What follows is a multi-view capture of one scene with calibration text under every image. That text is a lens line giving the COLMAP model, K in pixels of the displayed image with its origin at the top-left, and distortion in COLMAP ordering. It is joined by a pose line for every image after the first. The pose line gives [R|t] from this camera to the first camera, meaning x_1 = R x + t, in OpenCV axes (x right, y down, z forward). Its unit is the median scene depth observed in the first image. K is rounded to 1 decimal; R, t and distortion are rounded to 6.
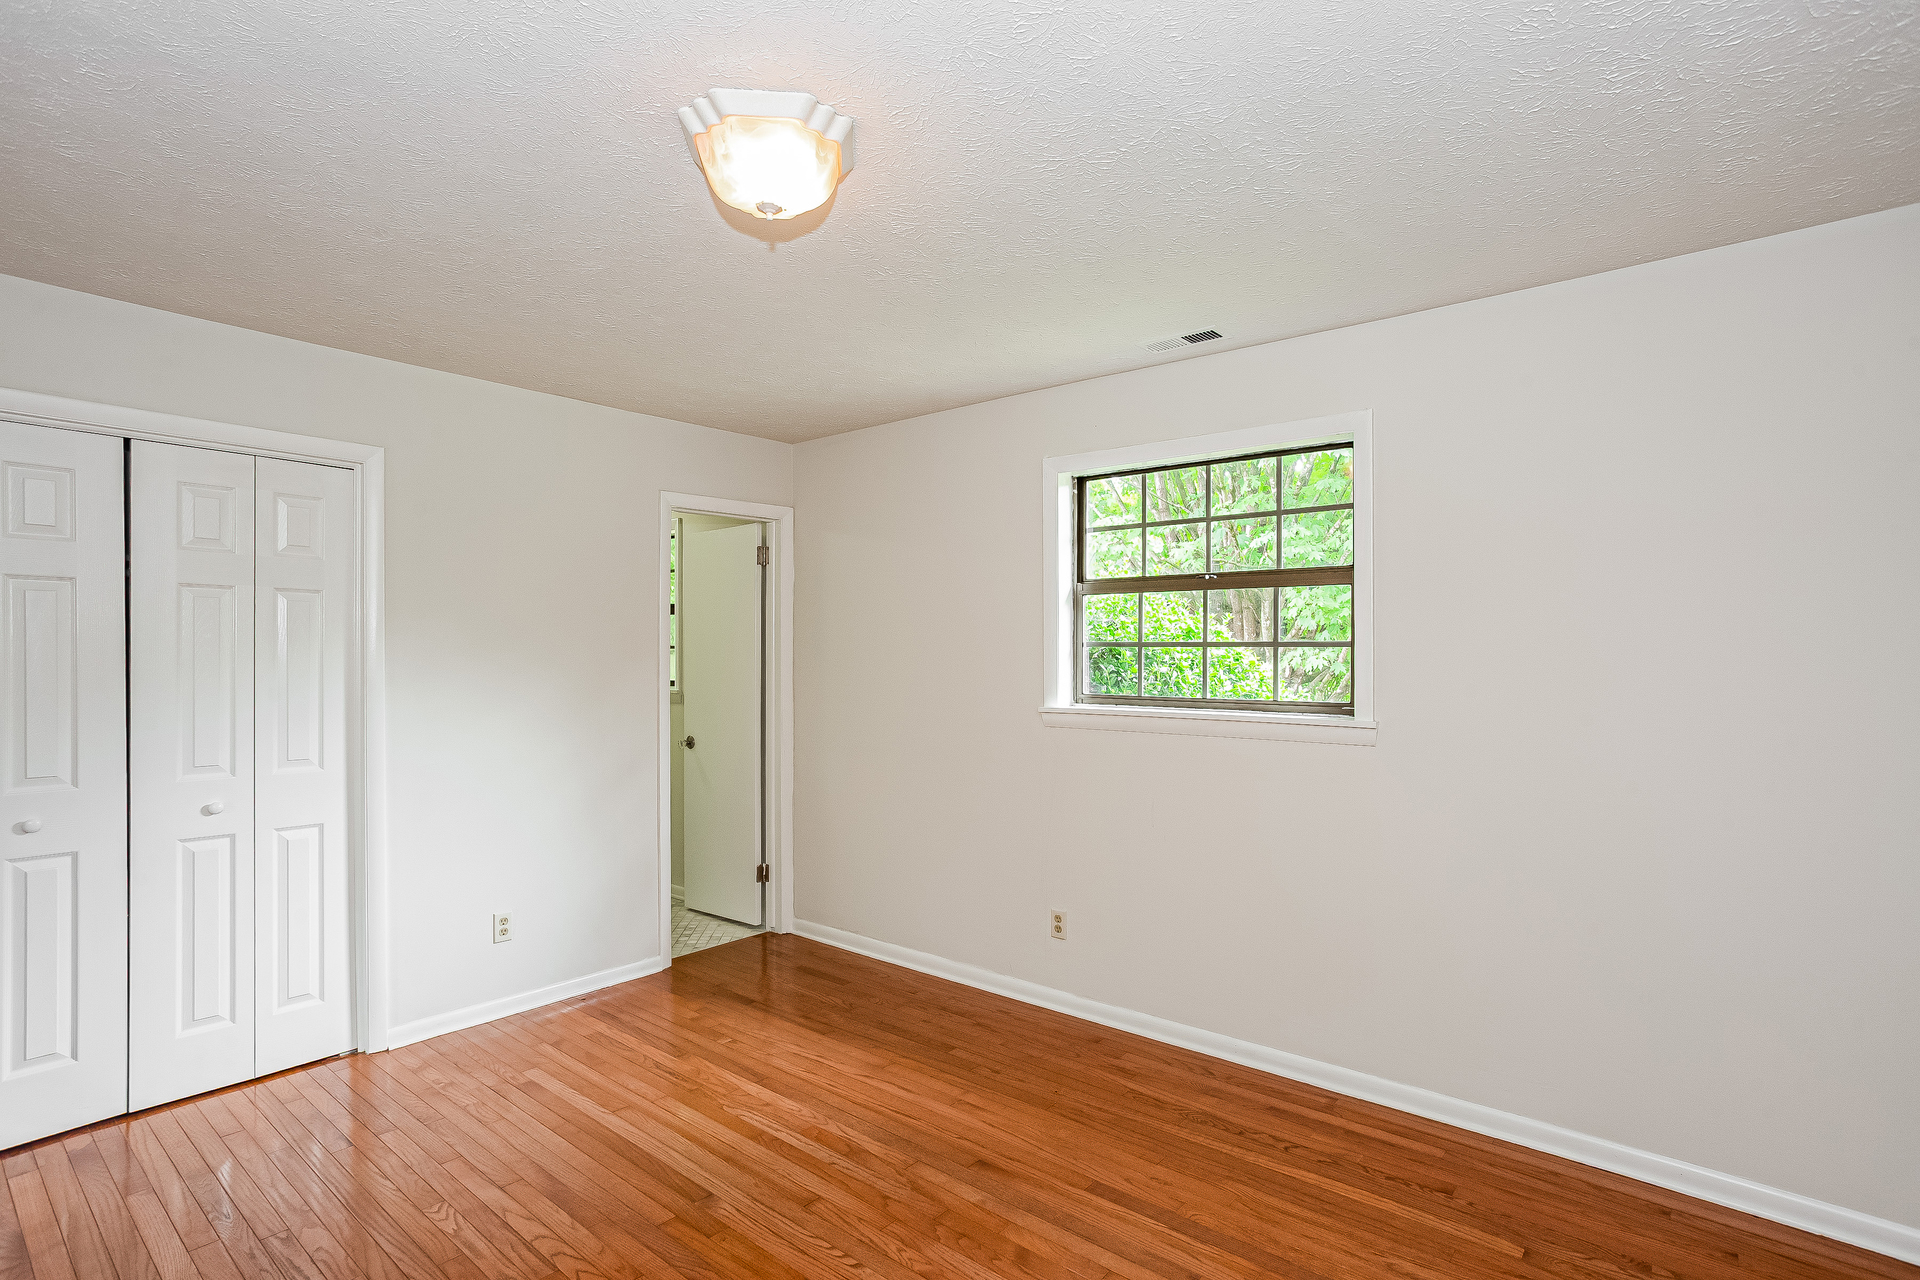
lens RADIAL K [[947.7, 0, 985.3], [0, 947.7, 659.9], [0, 0, 1]] dist [-0.021955, 0.014239]
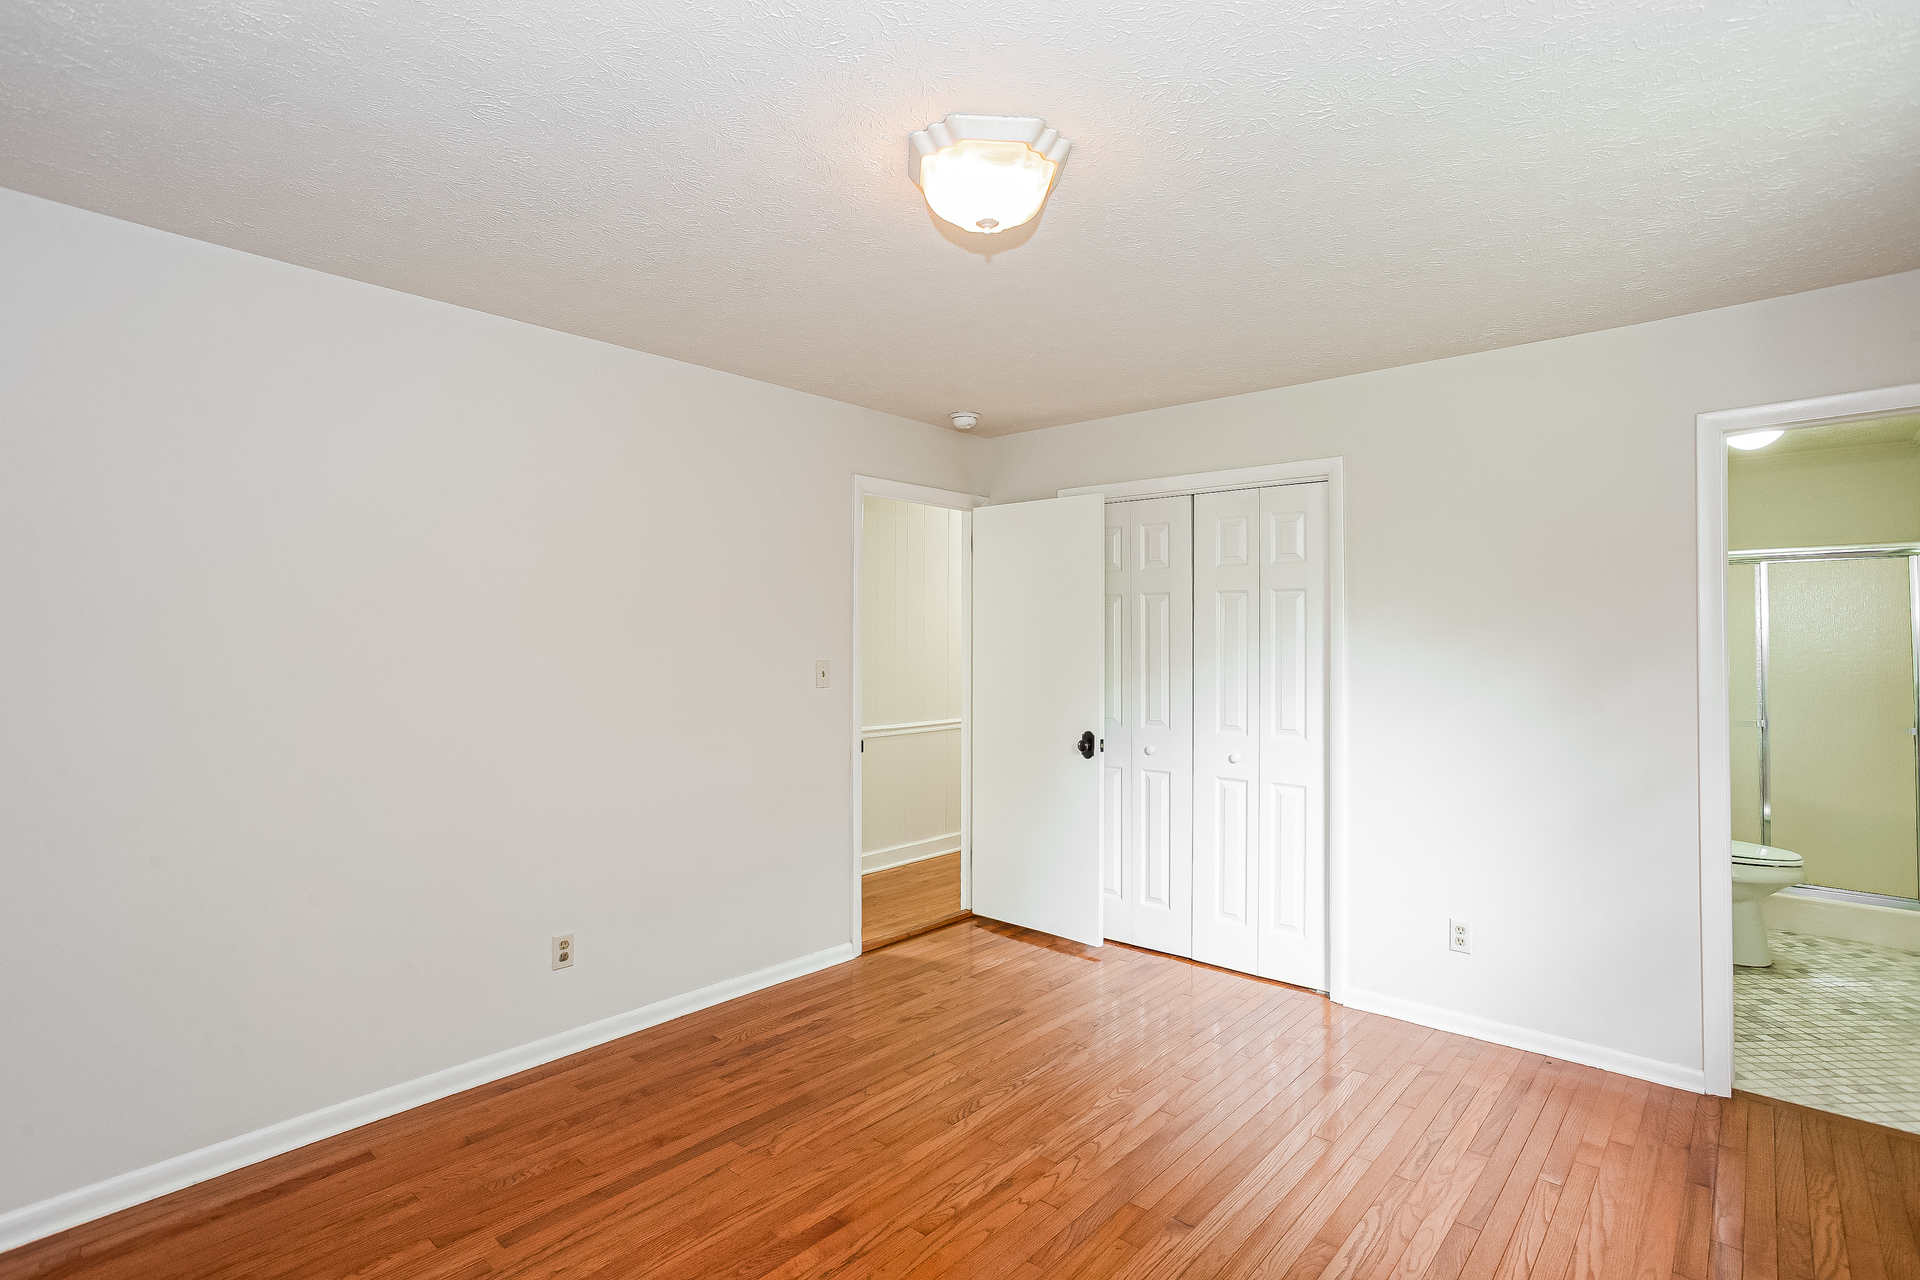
lens RADIAL K [[947.7, 0, 973.5], [0, 947.7, 624.0], [0, 0, 1]] dist [-0.021955, 0.014239]
pose [[-0.045173, -0.024053, -0.998690, 0.495324], [-0.006746, 0.999695, -0.023772, 0.001670], [0.998956, 0.005663, -0.045322, 0.628588]]
